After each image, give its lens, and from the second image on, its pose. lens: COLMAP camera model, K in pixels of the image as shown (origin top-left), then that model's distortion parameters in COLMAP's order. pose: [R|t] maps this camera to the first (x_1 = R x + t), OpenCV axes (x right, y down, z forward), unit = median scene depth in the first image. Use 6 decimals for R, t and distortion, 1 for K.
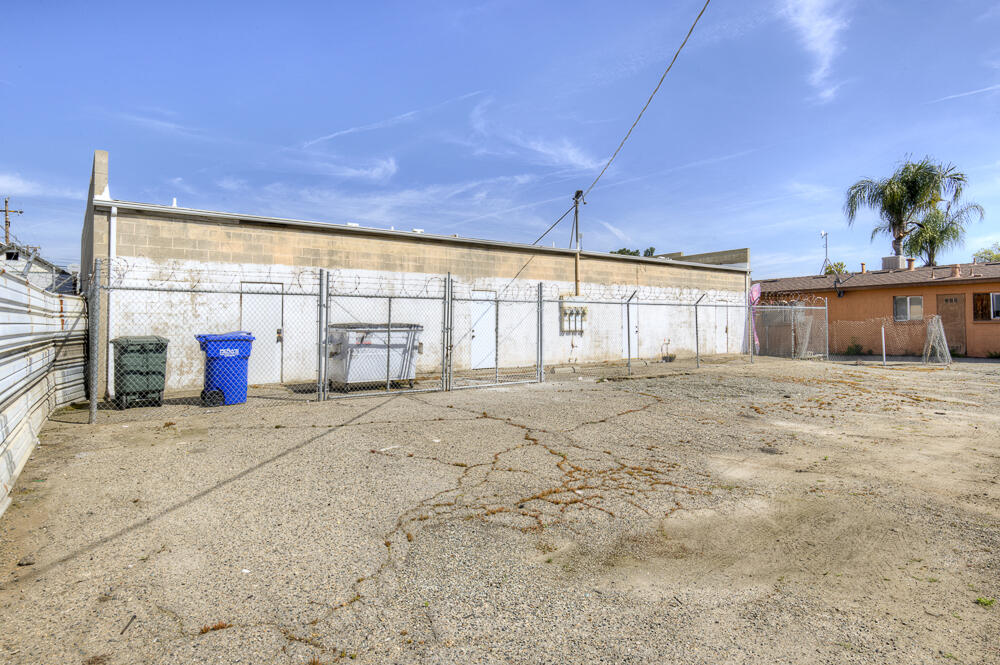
lens RADIAL K [[562.8, 0, 535.0], [0, 562.8, 329.0], [0, 0, 1]] dist [0.001346, -0.000556]
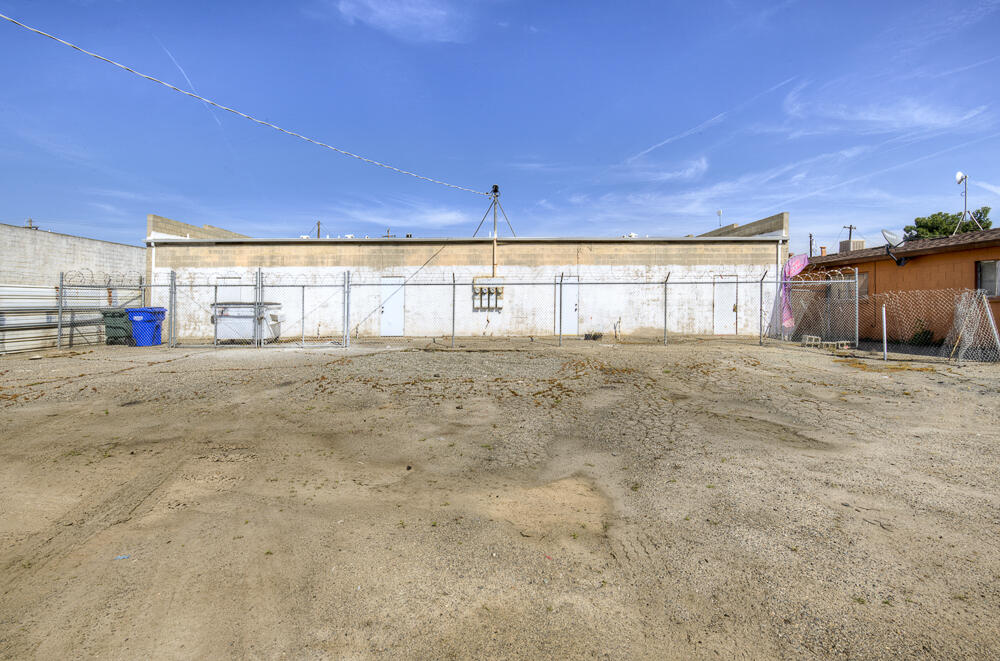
lens RADIAL K [[459.9, 0, 519.1], [0, 459.9, 300.5], [0, 0, 1]] dist [0.004613, 0.000791]
pose [[0.788094, 0.000588, -0.615554, 0.691228], [-0.004977, 0.999973, -0.005416, -0.007374], [0.615534, 0.007332, 0.788076, 0.291664]]
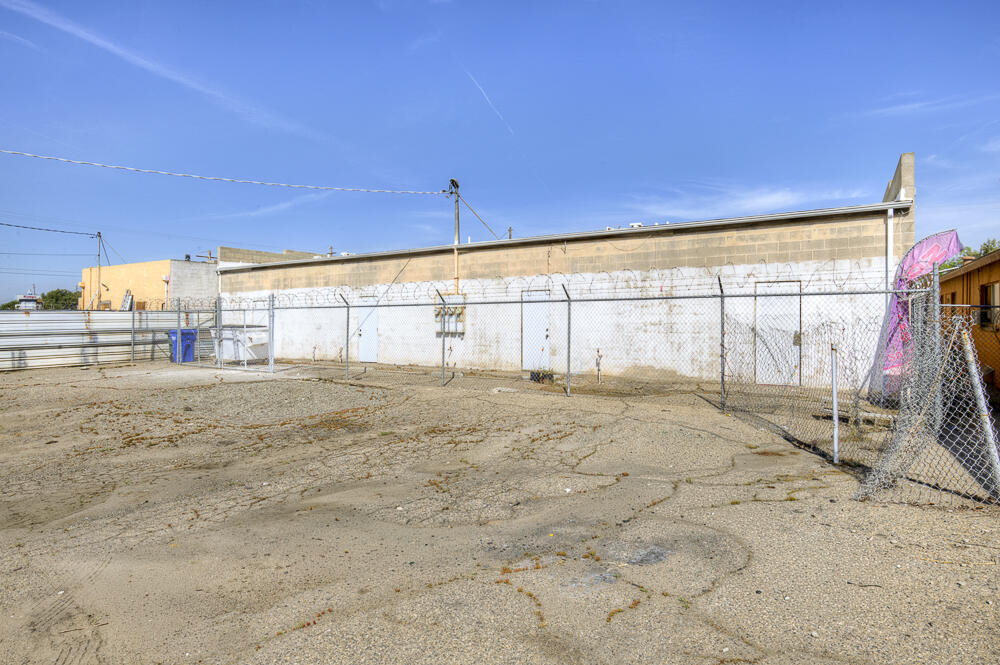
lens RADIAL K [[562.8, 0, 535.0], [0, 562.8, 329.0], [0, 0, 1]] dist [0.001346, -0.000556]
pose [[0.313048, 0.028312, -0.949315, 0.987069], [-0.000445, 0.999560, 0.029664, -0.030341], [0.949737, -0.008864, 0.312923, 0.832403]]
